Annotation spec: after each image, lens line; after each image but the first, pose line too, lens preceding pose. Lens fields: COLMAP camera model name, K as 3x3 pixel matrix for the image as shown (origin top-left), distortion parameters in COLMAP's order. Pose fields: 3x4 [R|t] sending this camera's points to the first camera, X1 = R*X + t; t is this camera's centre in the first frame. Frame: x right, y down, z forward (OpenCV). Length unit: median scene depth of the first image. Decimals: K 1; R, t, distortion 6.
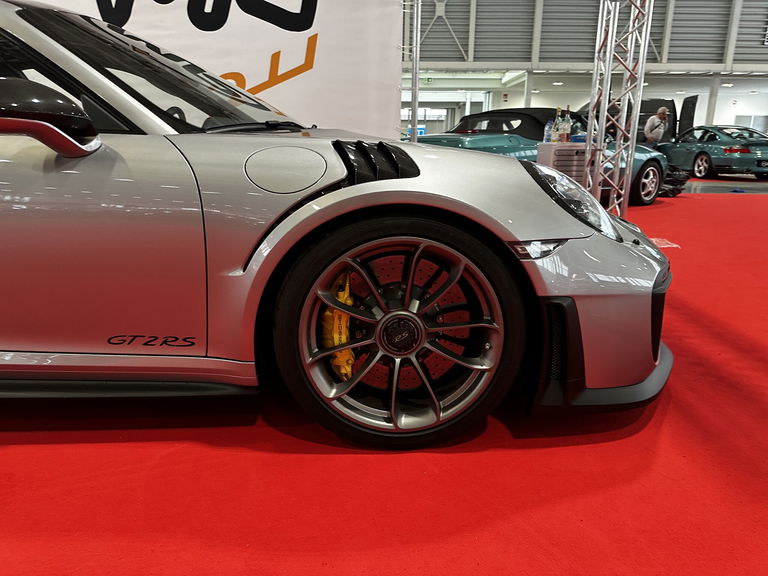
lens RADIAL K [[508.8, 0, 384.0], [0, 508.8, 288.0], [0, 0, 1]] dist [0.129575, -0.184840]
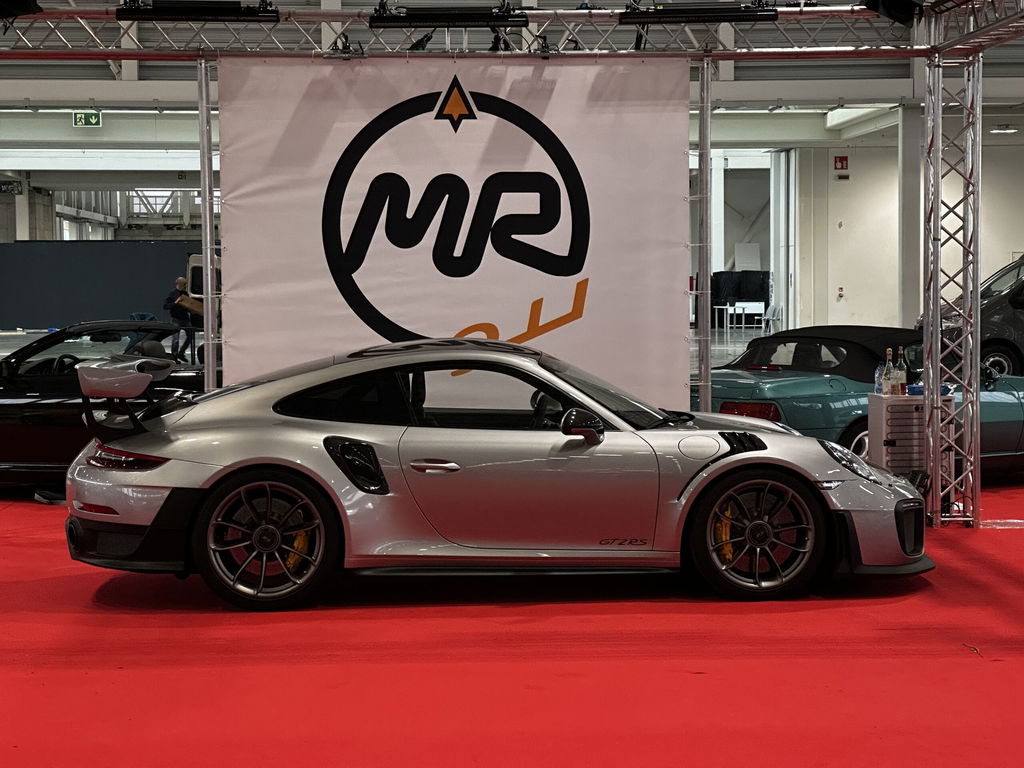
lens RADIAL K [[2286.8, 0, 512.0], [0, 2286.8, 384.0], [0, 0, 1]] dist [-0.736239, 15.159938]
pose [[0.997580, -0.016758, 0.067477, -1.333758], [0.031622, 0.973688, -0.225682, 1.318406], [-0.061920, 0.227270, 0.971861, -6.677178]]
